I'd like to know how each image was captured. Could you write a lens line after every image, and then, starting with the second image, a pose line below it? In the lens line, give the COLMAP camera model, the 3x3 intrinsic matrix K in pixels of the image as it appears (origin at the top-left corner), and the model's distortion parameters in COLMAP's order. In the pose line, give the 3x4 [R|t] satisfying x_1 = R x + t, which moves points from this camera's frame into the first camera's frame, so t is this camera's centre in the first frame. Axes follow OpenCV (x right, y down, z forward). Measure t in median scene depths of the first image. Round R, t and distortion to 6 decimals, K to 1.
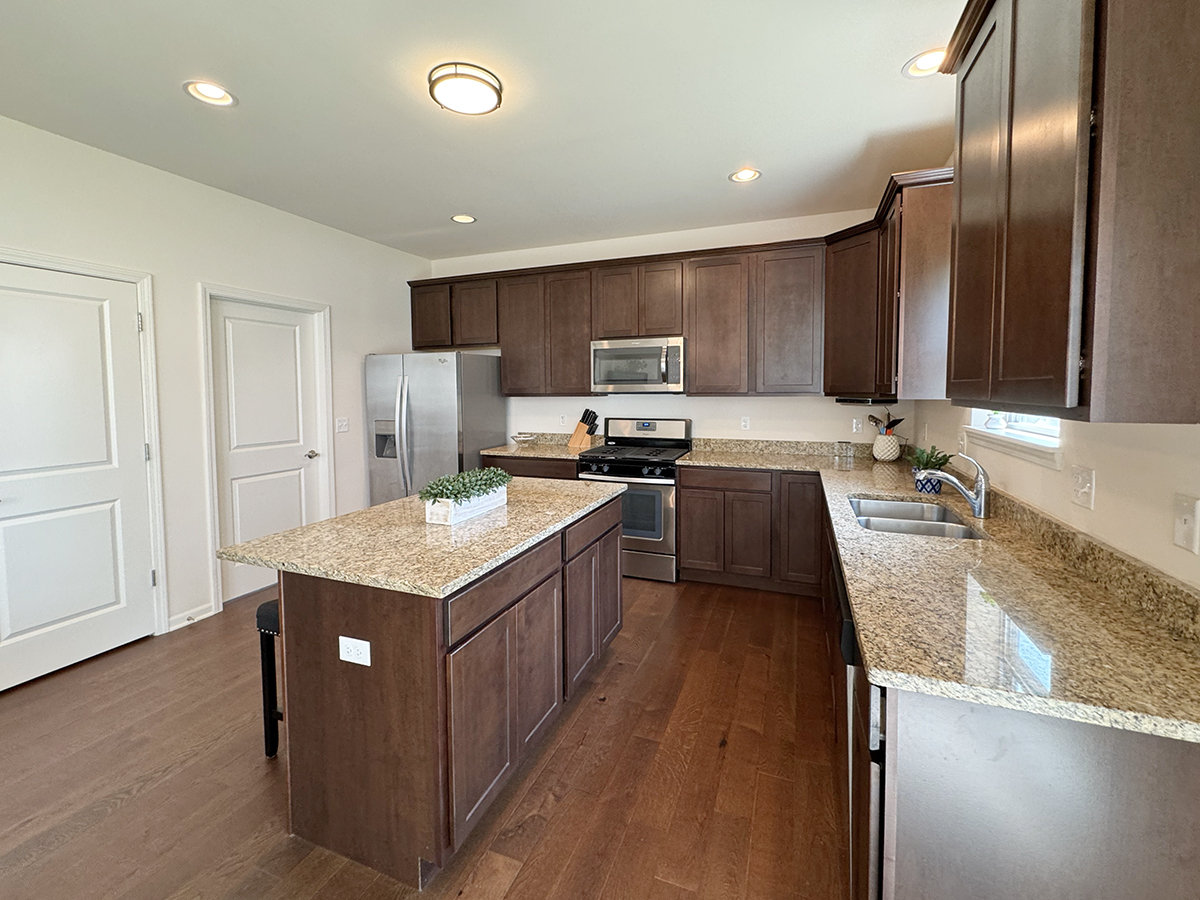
lens RADIAL K [[510.2, 0, 601.1], [0, 510.2, 415.0], [0, 0, 1]] dist [-0.003338, -0.000322]
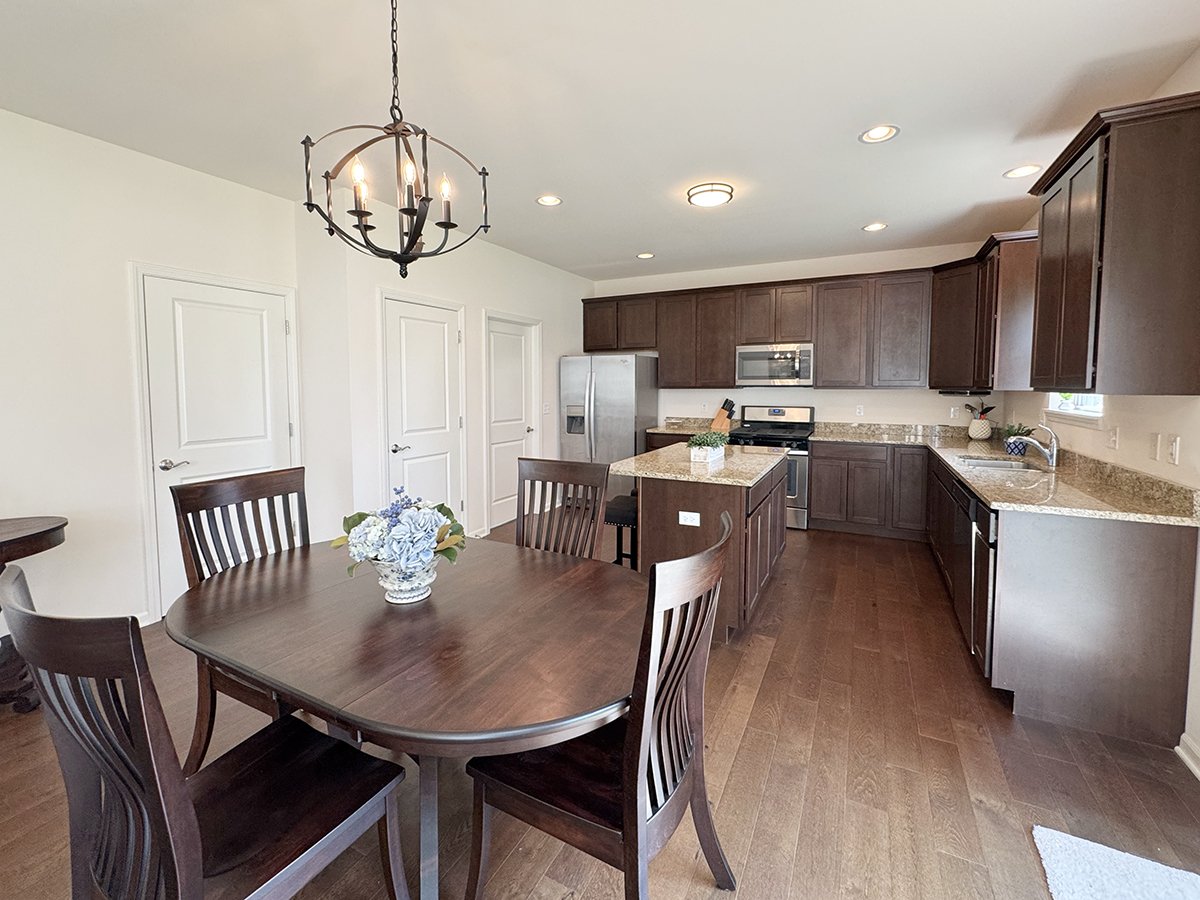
lens RADIAL K [[510.2, 0, 601.1], [0, 510.2, 415.0], [0, 0, 1]] dist [-0.003338, -0.000322]
pose [[0.994211, 0.011790, -0.106801, -0.251940], [-0.010954, 0.999905, 0.008412, 0.027113], [0.106890, -0.007193, 0.994245, -0.376903]]
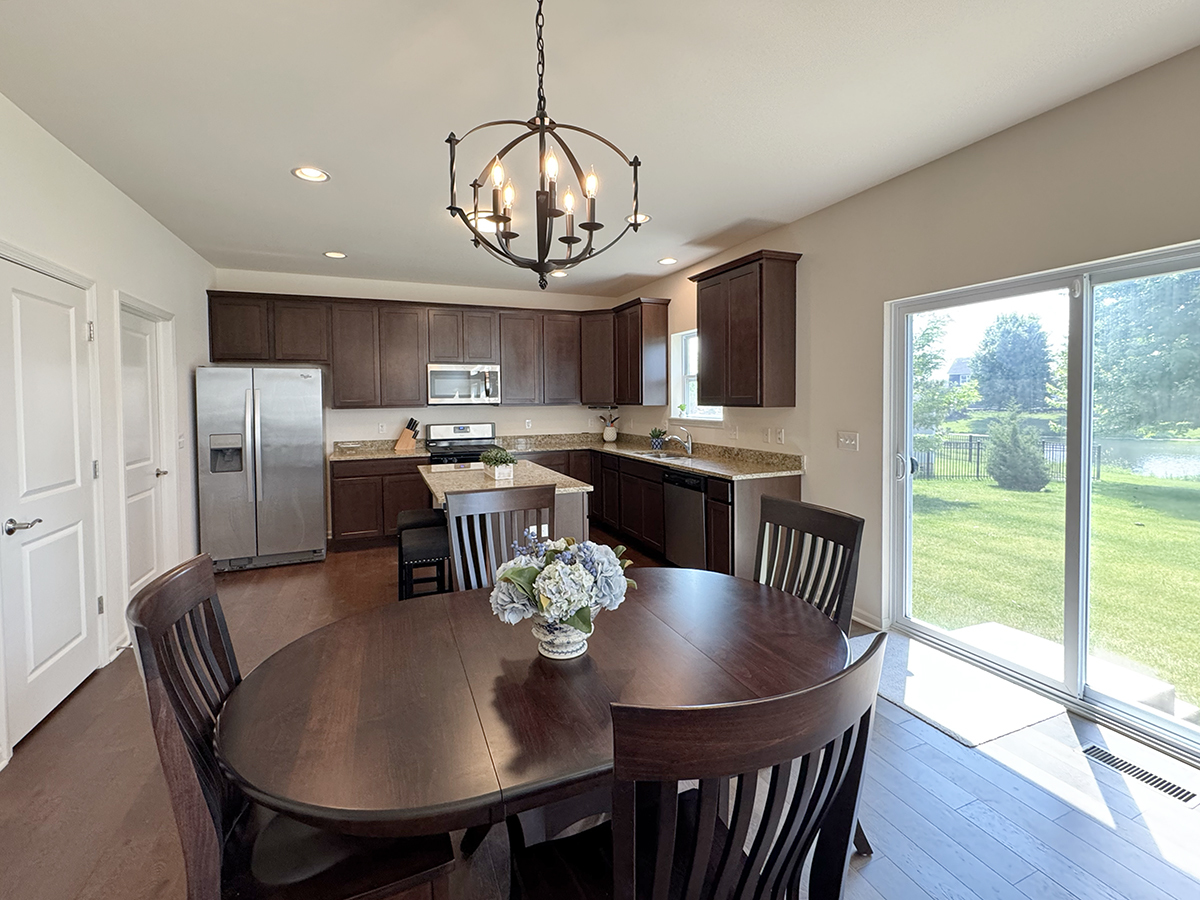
lens RADIAL K [[523.0, 0, 599.9], [0, 523.0, 407.9], [0, 0, 1]] dist [0.000776, 0.000169]
pose [[0.717653, -0.011553, 0.696305, -0.713910], [0.040107, 0.998888, -0.024764, 0.016498], [-0.695245, 0.045699, 0.717318, -0.273153]]
